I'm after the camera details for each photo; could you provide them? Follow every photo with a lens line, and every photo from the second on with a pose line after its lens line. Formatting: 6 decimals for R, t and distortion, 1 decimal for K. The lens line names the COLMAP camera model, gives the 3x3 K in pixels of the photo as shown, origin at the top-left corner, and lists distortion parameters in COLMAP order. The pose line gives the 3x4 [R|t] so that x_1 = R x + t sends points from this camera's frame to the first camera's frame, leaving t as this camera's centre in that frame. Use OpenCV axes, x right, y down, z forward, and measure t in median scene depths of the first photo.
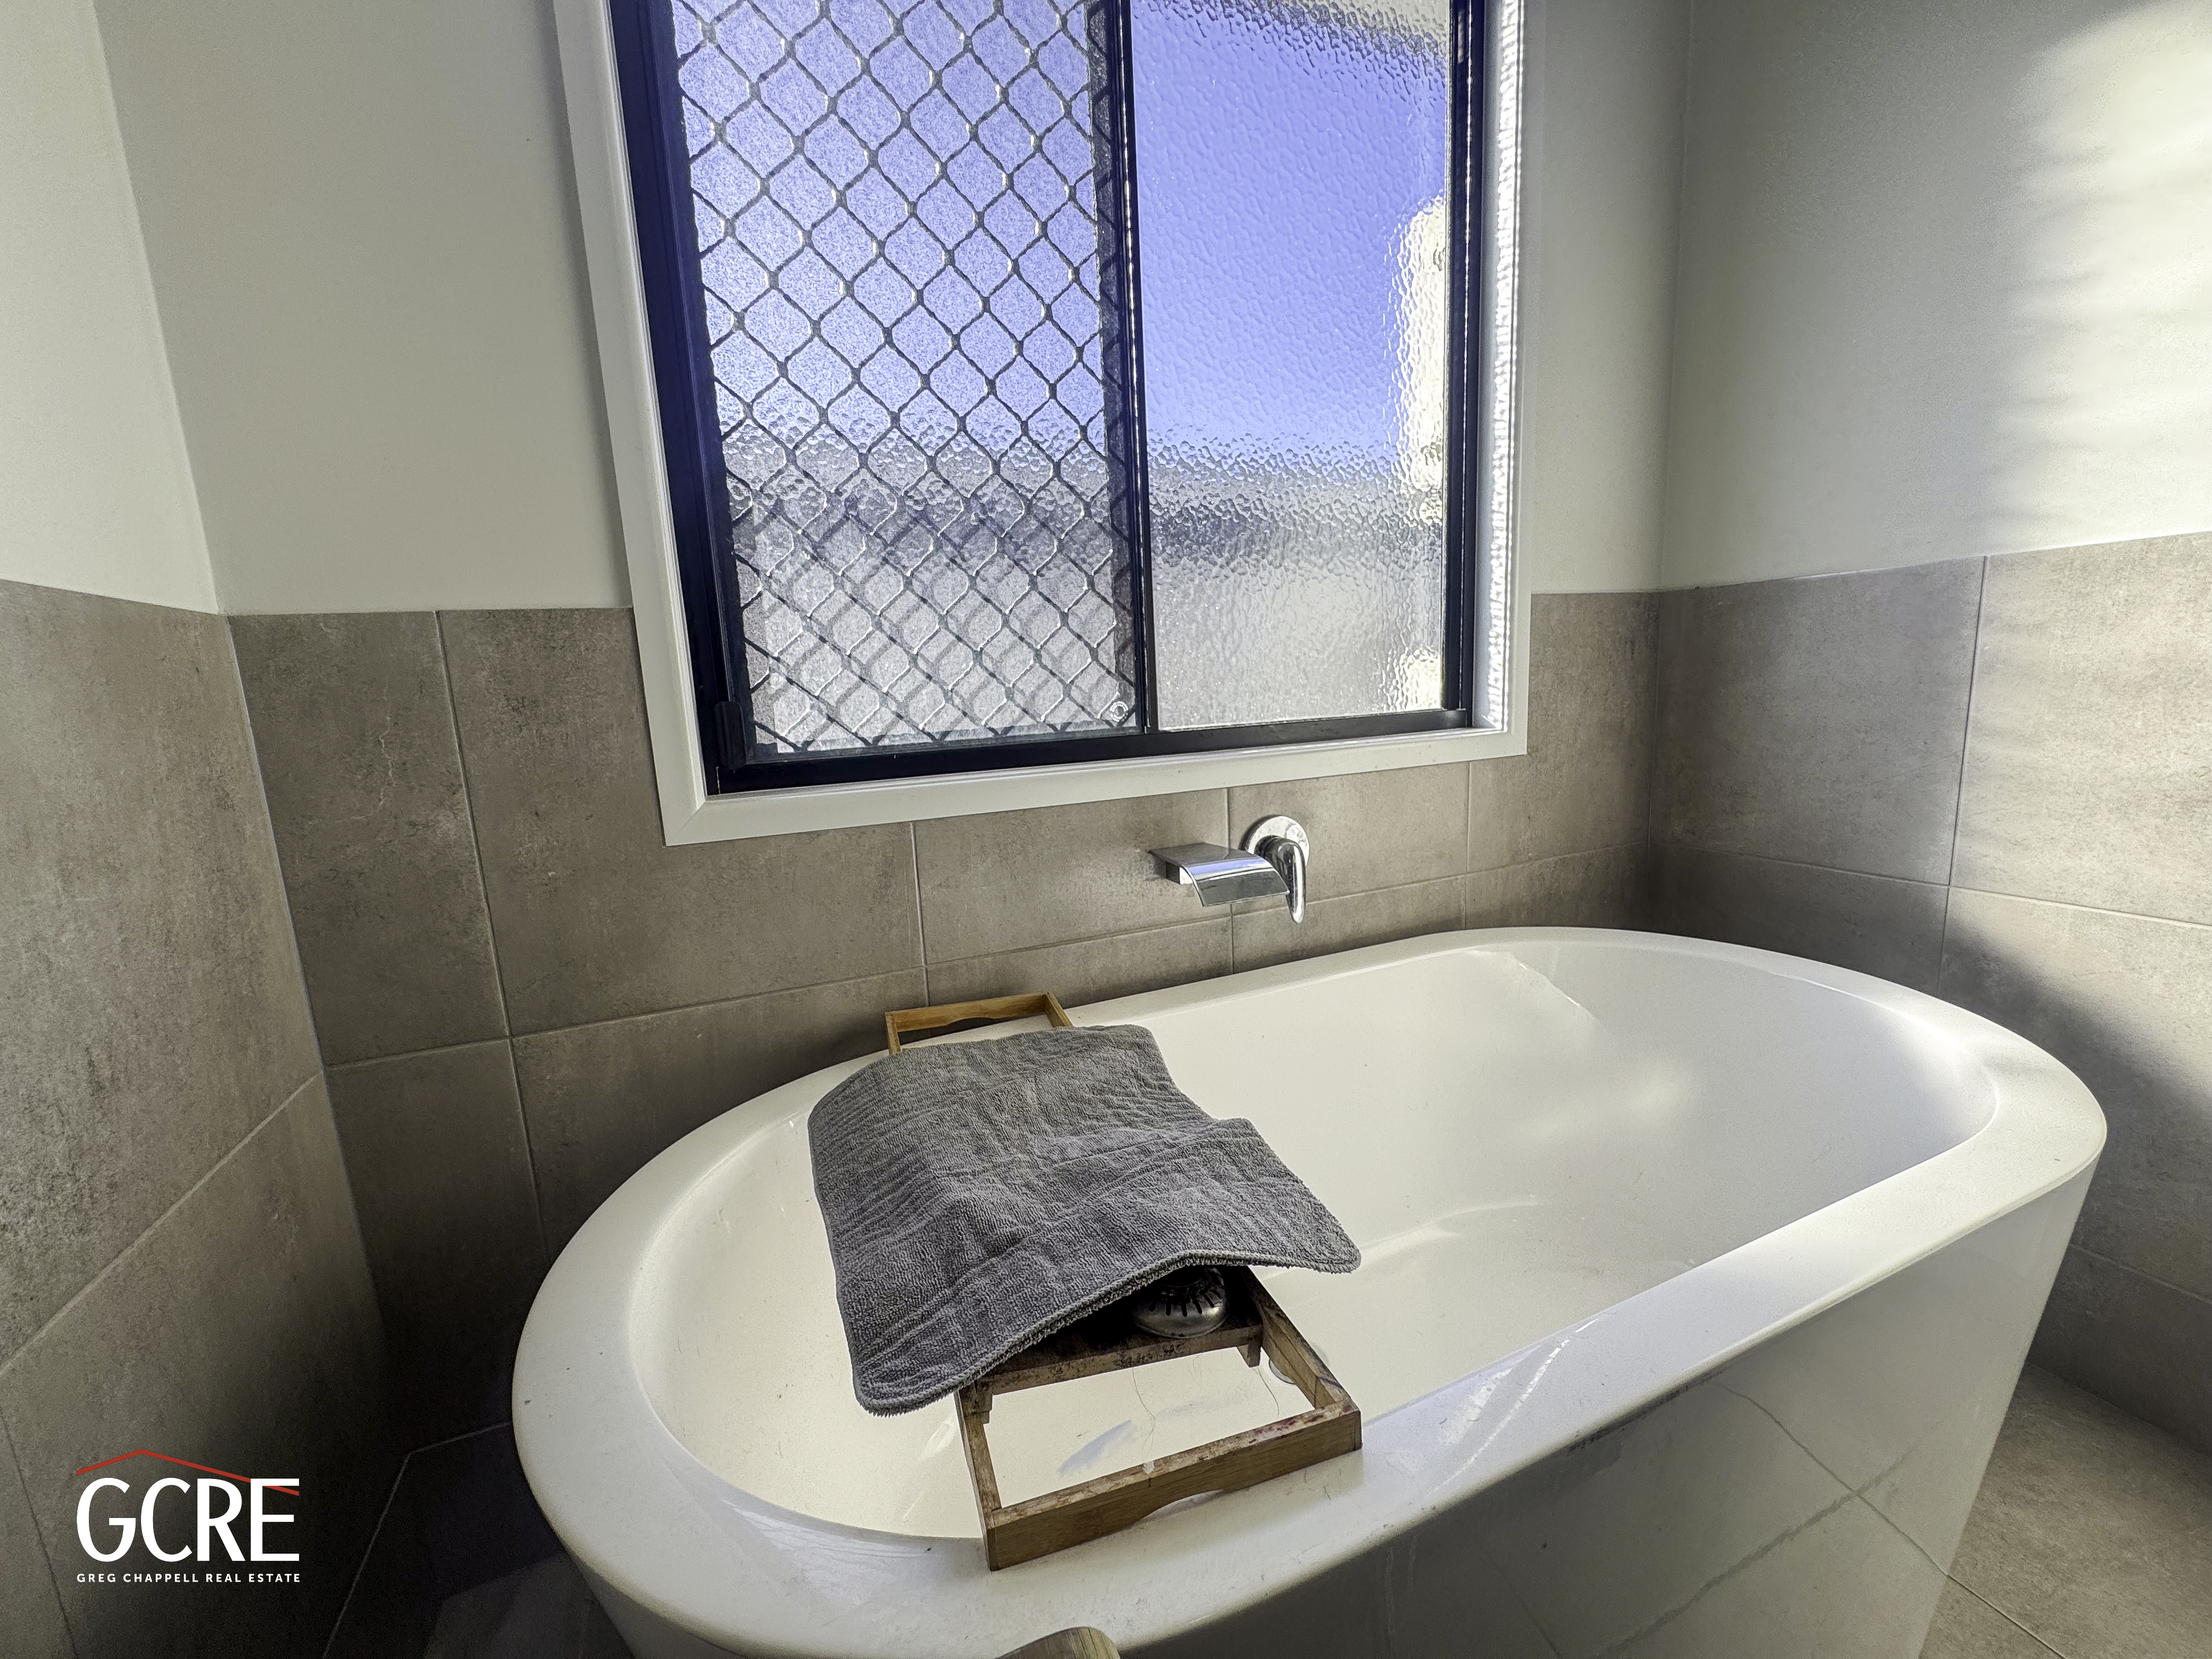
lens RADIAL K [[878.0, 0, 1101.8], [0, 878.0, 829.0], [0, 0, 1]] dist [-0.002796, -0.000075]
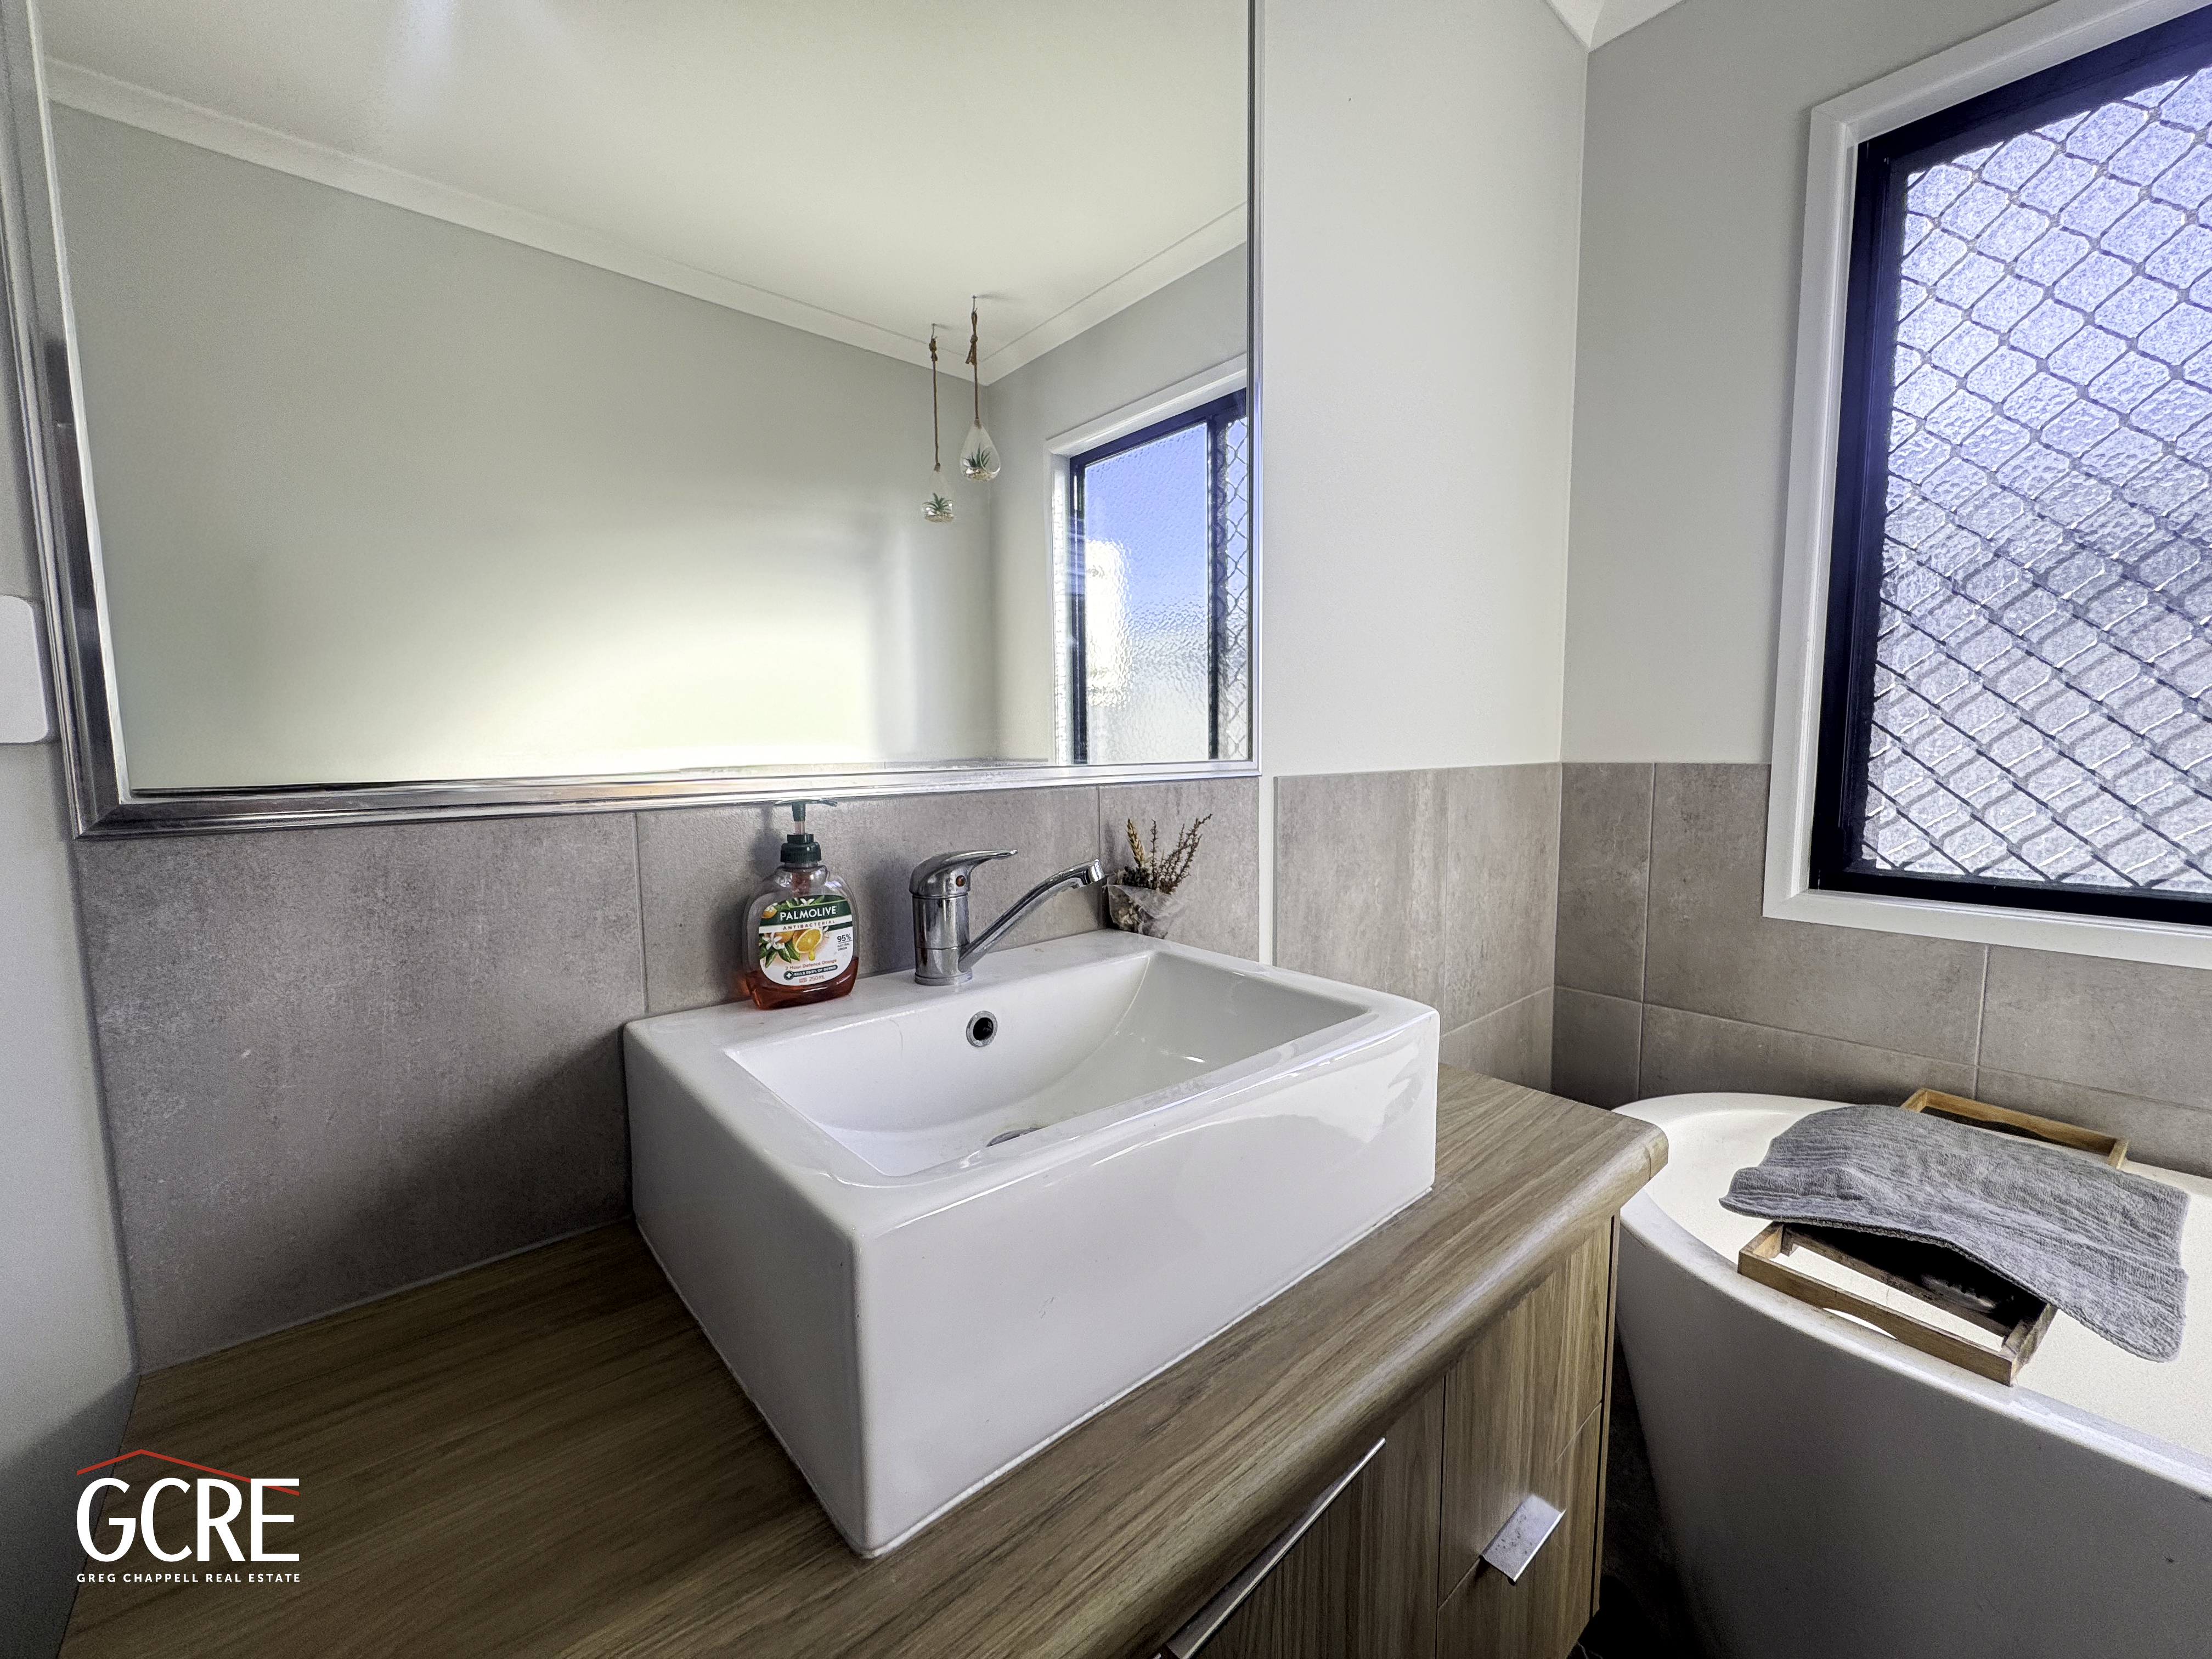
lens RADIAL K [[878.0, 0, 1101.8], [0, 878.0, 829.0], [0, 0, 1]] dist [-0.002796, -0.000075]
pose [[0.305091, 0.139477, -0.942054, 0.581040], [-0.163003, 0.982267, 0.092641, -0.085623], [0.938269, 0.125293, 0.322416, -0.604032]]
